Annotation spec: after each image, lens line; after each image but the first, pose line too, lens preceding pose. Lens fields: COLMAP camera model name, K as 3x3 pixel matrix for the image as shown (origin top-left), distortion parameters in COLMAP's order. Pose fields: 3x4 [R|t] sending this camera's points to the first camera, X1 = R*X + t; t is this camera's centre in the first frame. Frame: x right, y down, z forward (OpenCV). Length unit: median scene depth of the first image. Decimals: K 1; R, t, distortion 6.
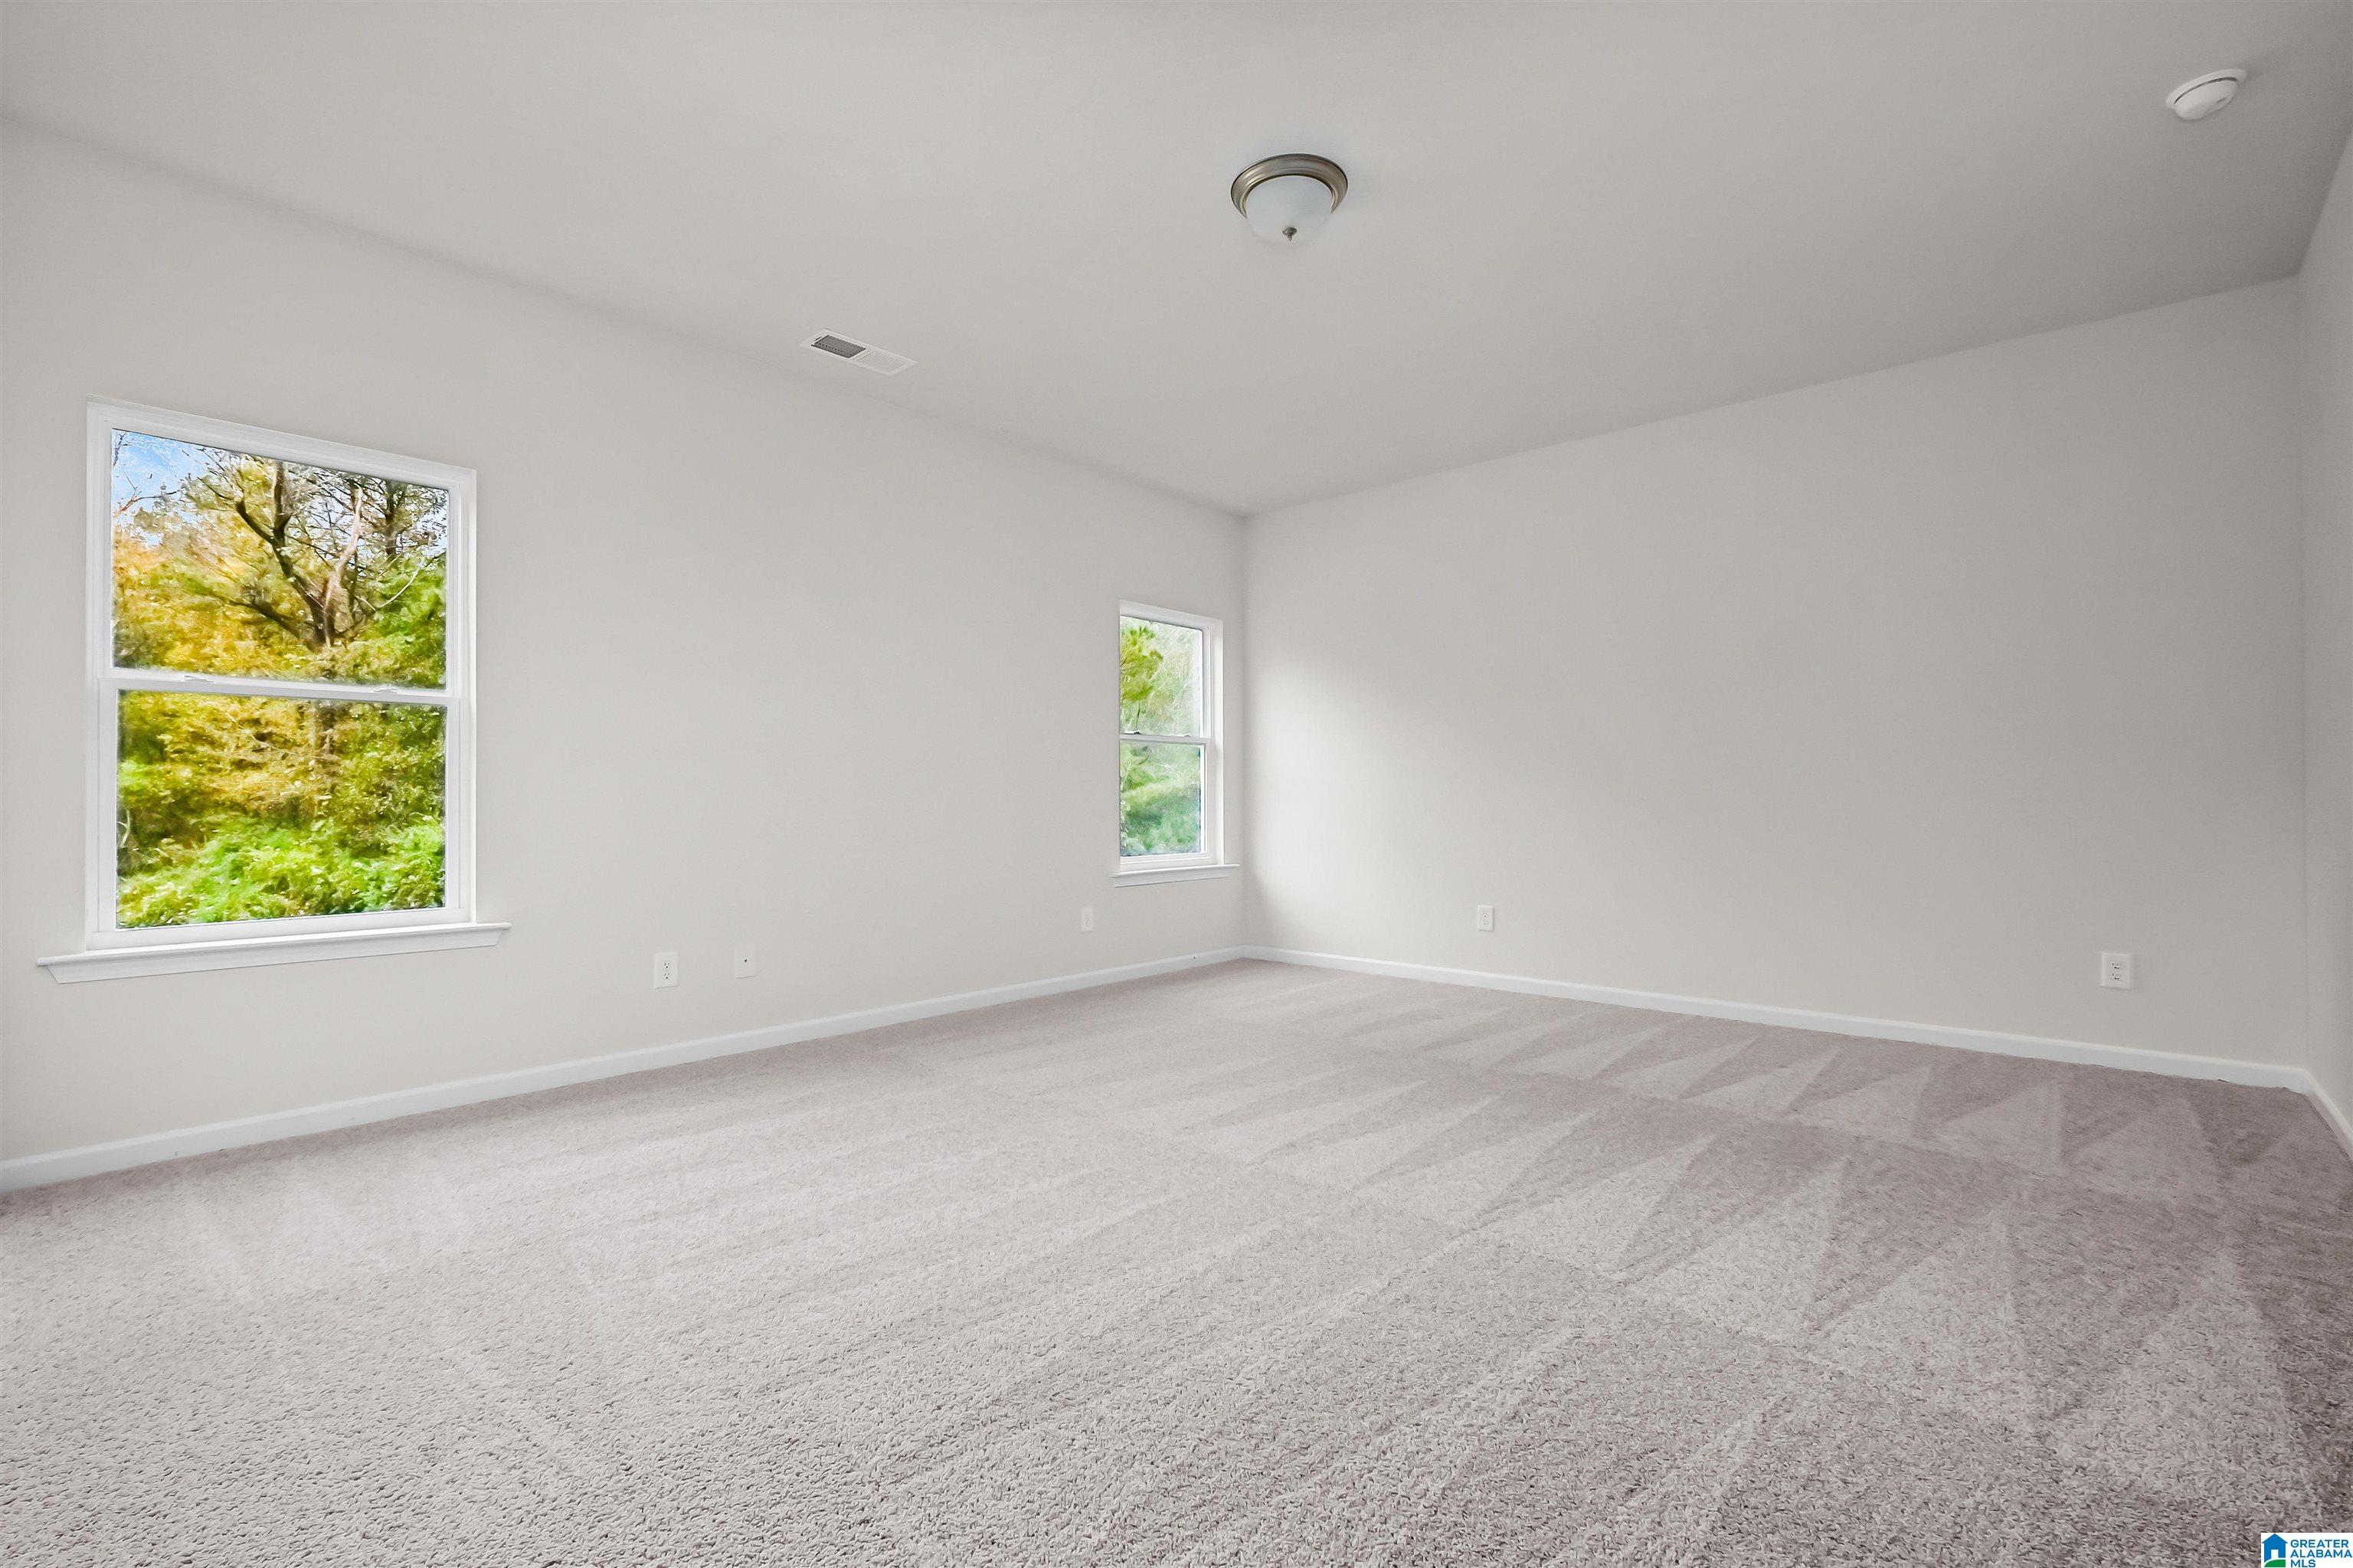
lens RADIAL K [[1052.9, 0, 1181.3], [0, 1052.9, 789.9], [0, 0, 1]] dist [-0.000291, 0.000248]
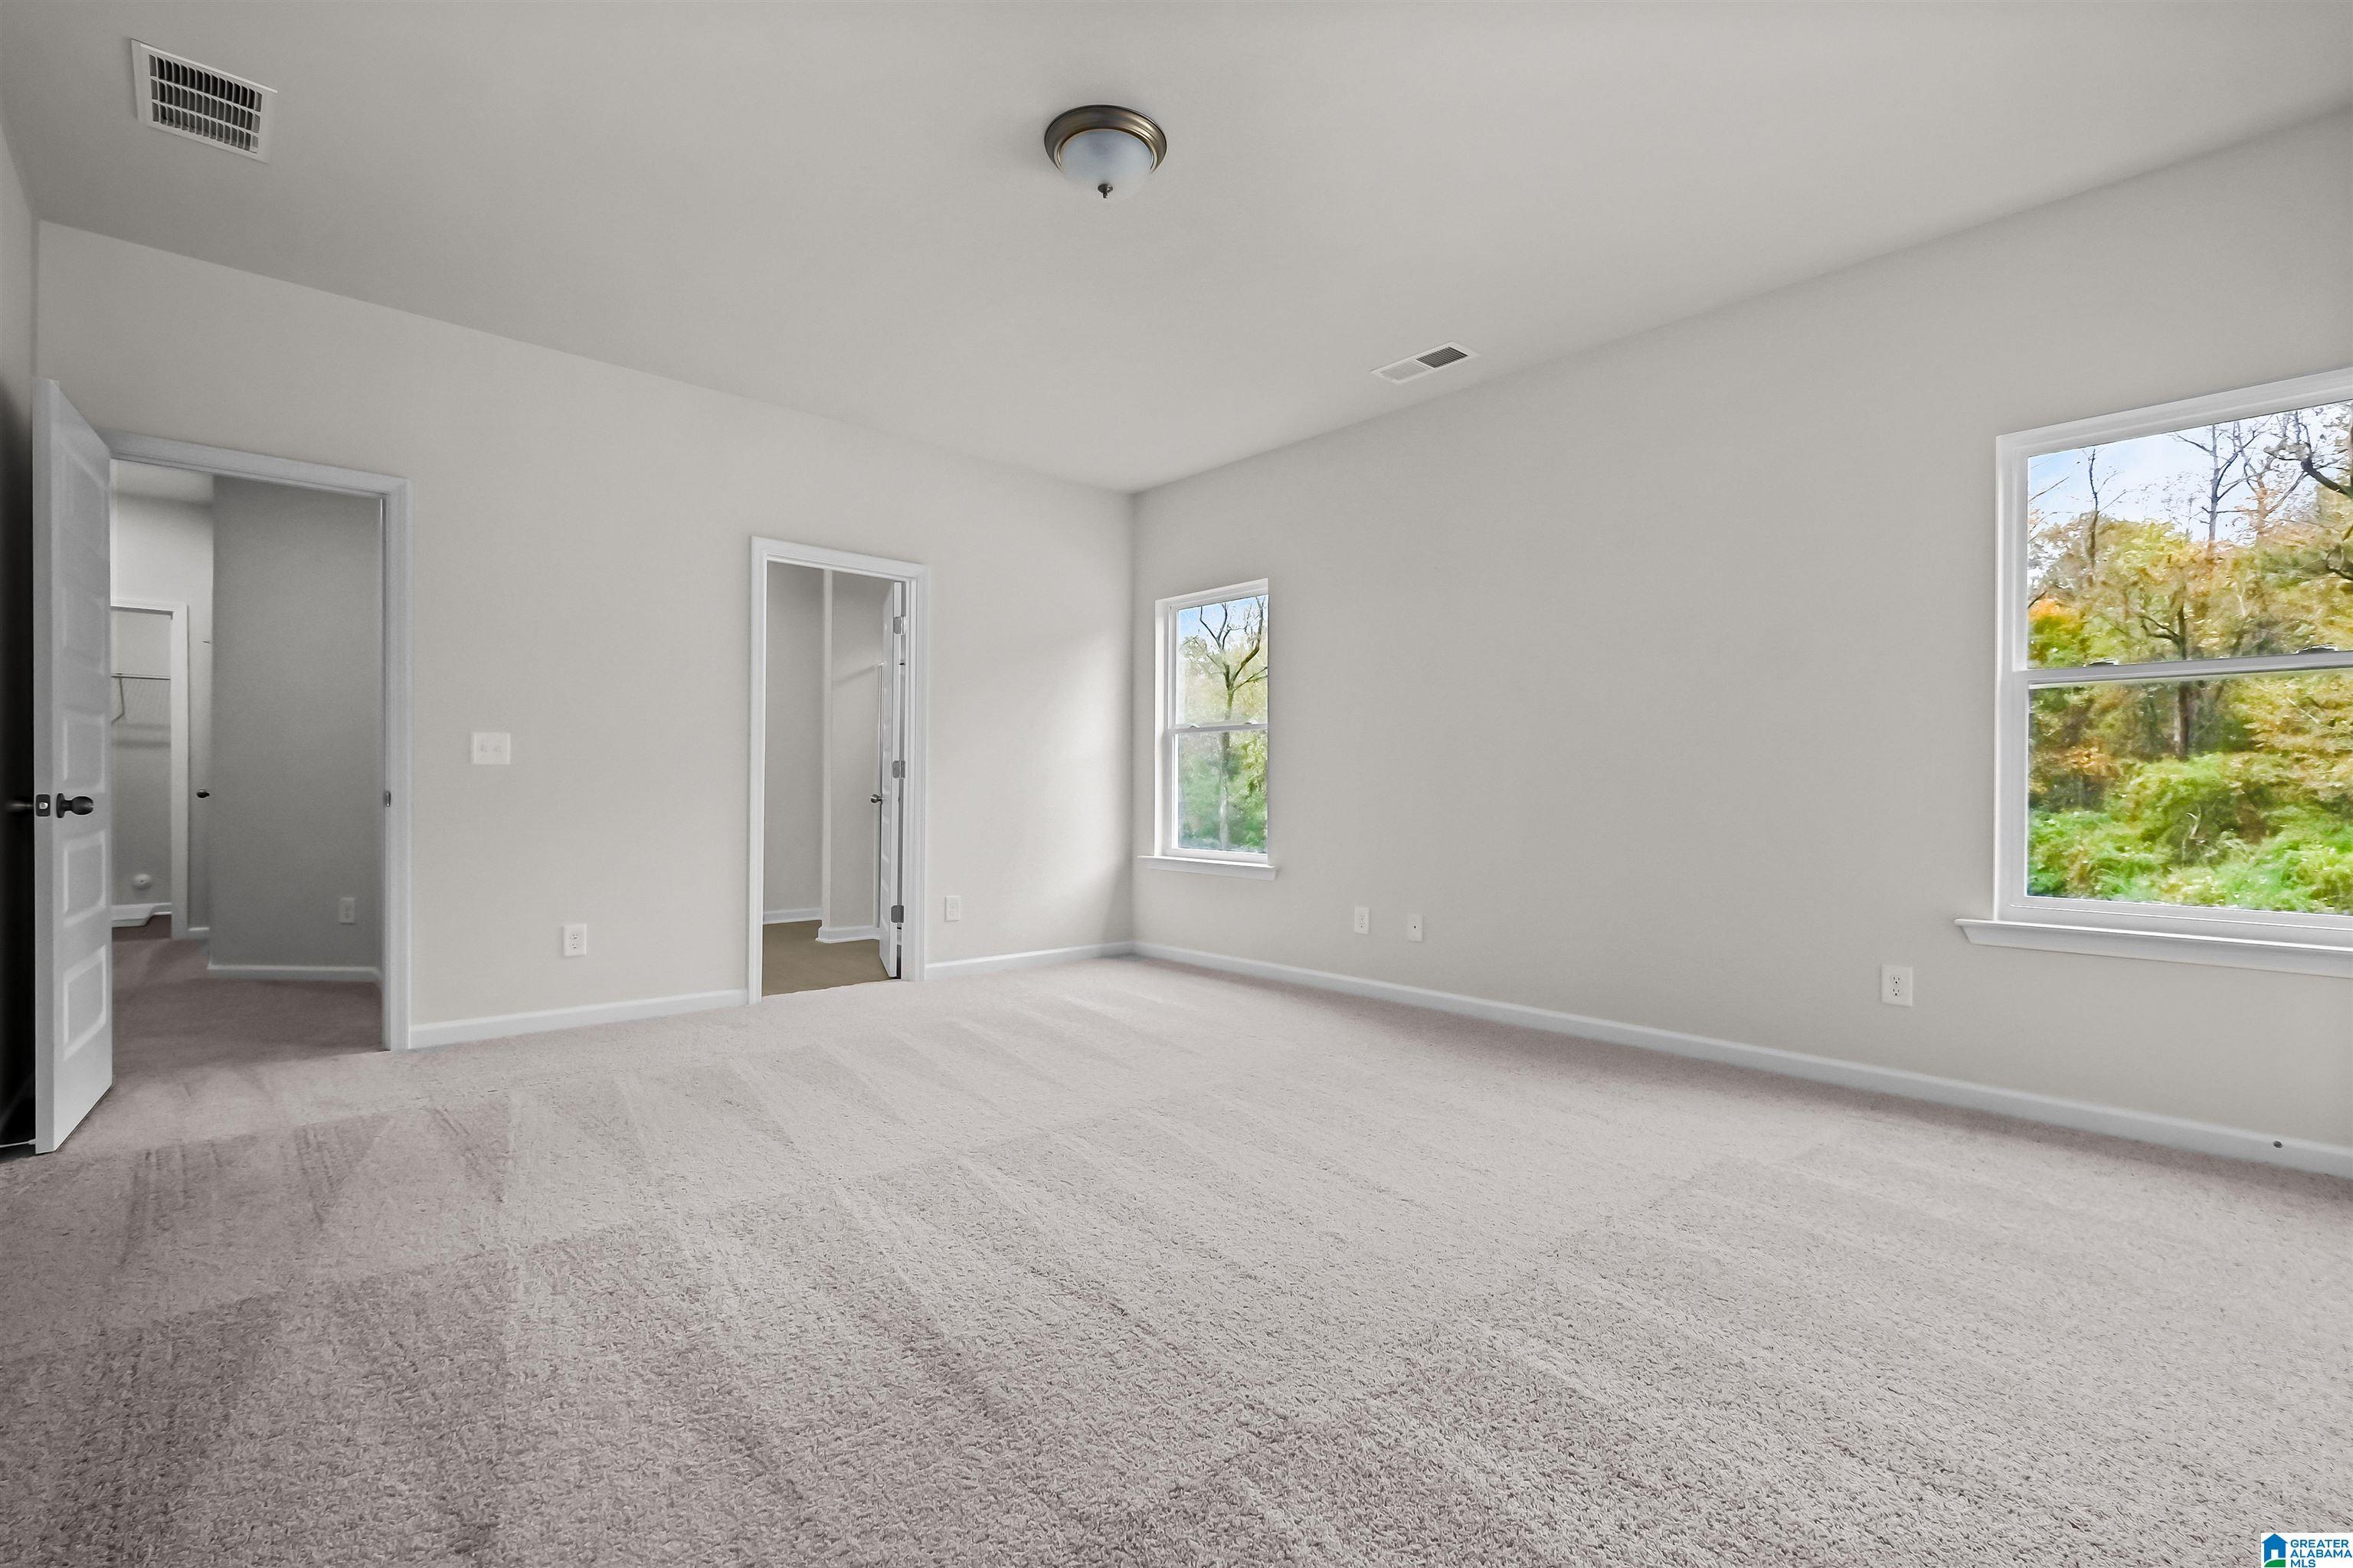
lens RADIAL K [[1052.9, 0, 1181.3], [0, 1052.9, 789.9], [0, 0, 1]] dist [-0.000291, 0.000248]
pose [[-0.095936, 0.006545, -0.995366, 0.113245], [0.000421, 0.999979, 0.006534, 0.000545], [0.995387, 0.000208, -0.095937, 0.127098]]
